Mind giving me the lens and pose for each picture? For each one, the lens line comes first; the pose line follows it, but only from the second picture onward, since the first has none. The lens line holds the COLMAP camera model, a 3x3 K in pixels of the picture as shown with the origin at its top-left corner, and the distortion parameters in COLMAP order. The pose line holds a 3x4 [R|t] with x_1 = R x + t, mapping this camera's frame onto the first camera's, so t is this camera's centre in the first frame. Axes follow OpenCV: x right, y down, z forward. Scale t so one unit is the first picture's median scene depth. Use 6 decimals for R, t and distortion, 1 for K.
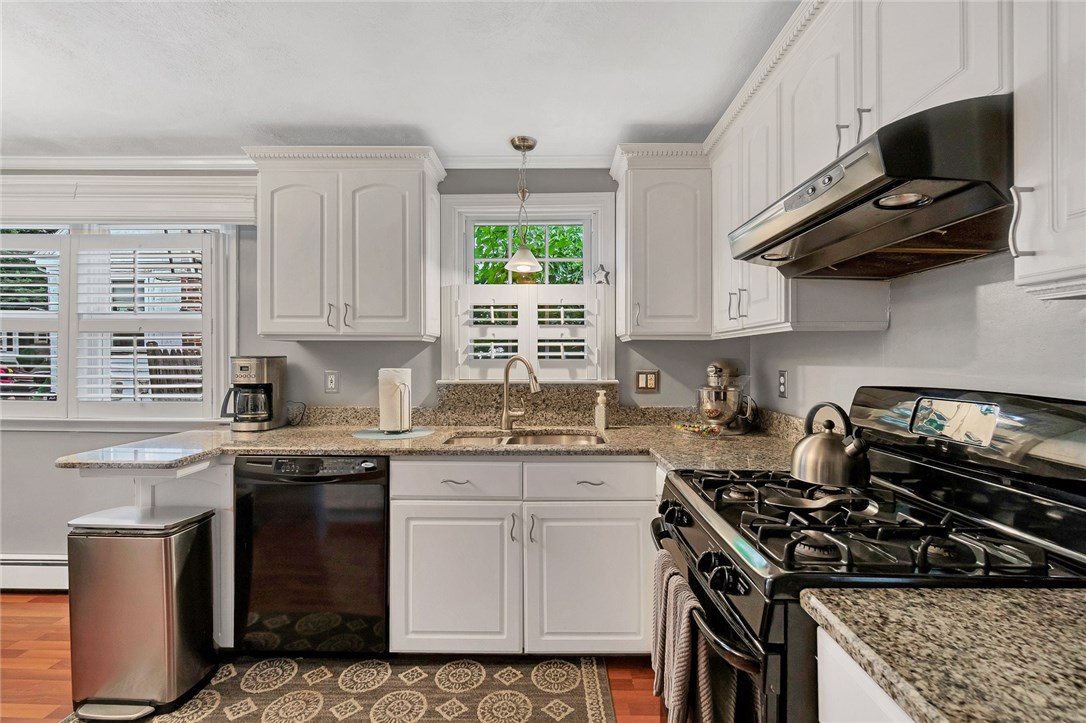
lens RADIAL K [[500.0, 0, 546.6], [0, 500.0, 366.5], [0, 0, 1]] dist [0.005112, -0.000501]
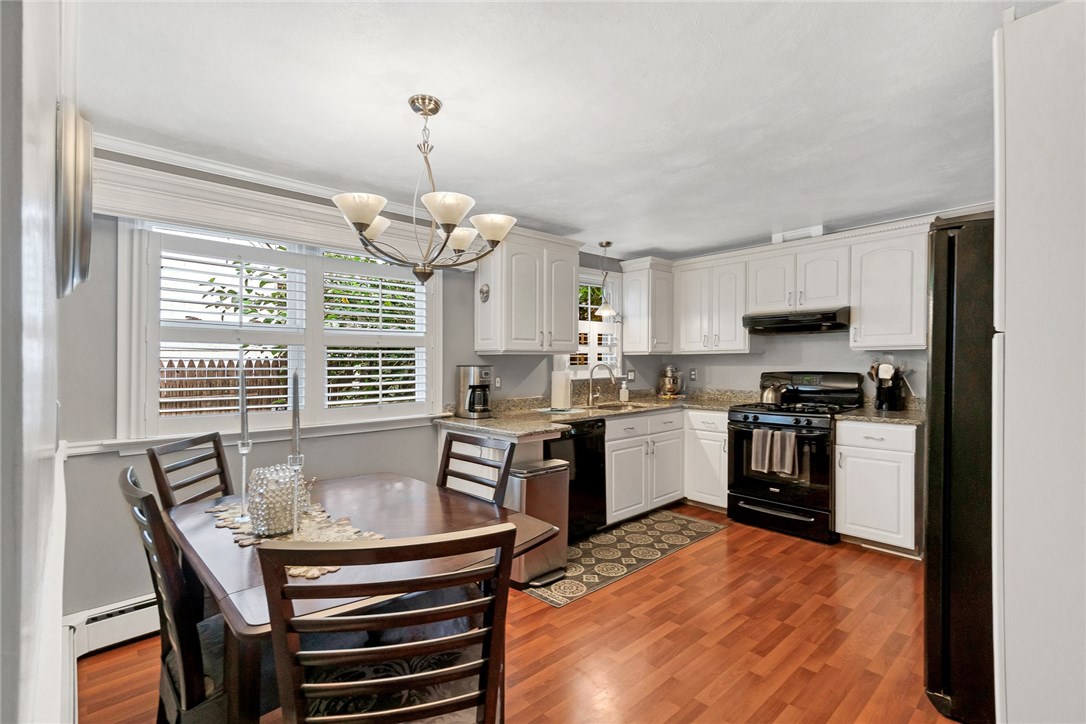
lens RADIAL K [[500.0, 0, 554.6], [0, 500.0, 383.5], [0, 0, 1]] dist [0.005112, -0.000501]
pose [[0.717621, -0.039067, 0.695337, -1.442250], [0.021556, 0.999193, 0.033892, -0.013189], [-0.696100, -0.009333, 0.717884, -0.152930]]
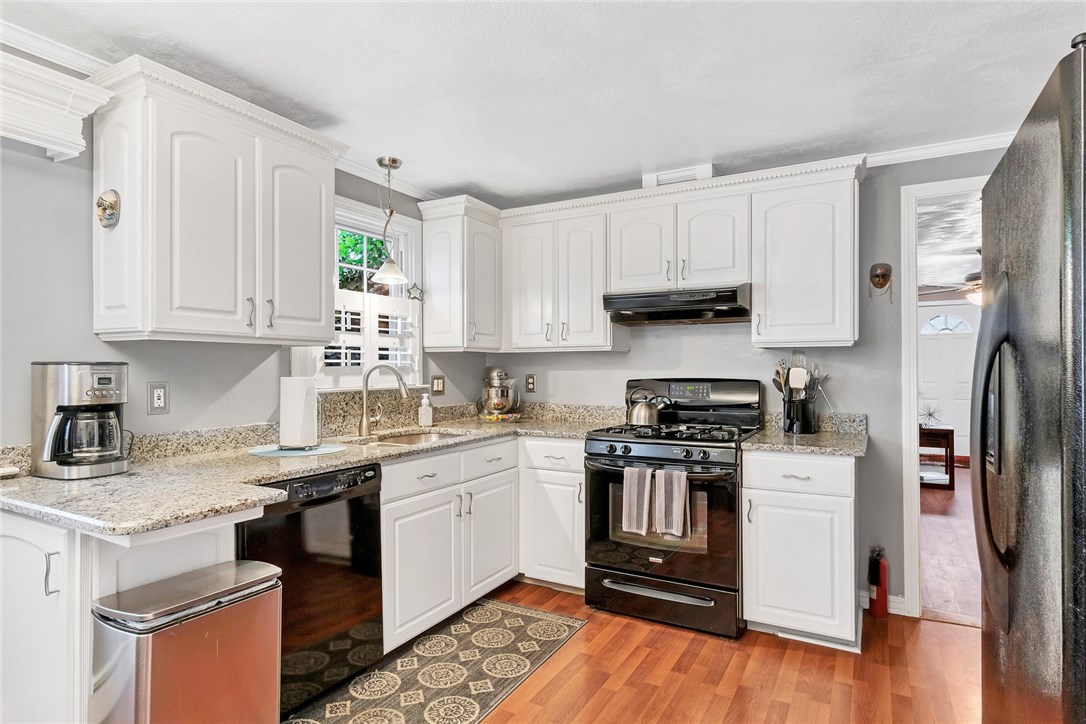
lens RADIAL K [[580.5, 0, 550.1], [0, 580.5, 384.9], [0, 0, 1]] dist [-0.001301, -0.000446]
pose [[0.469679, -0.028087, 0.882390, -0.993888], [0.017539, 0.999593, 0.022482, 0.002647], [-0.882663, 0.004917, 0.469980, 0.126034]]
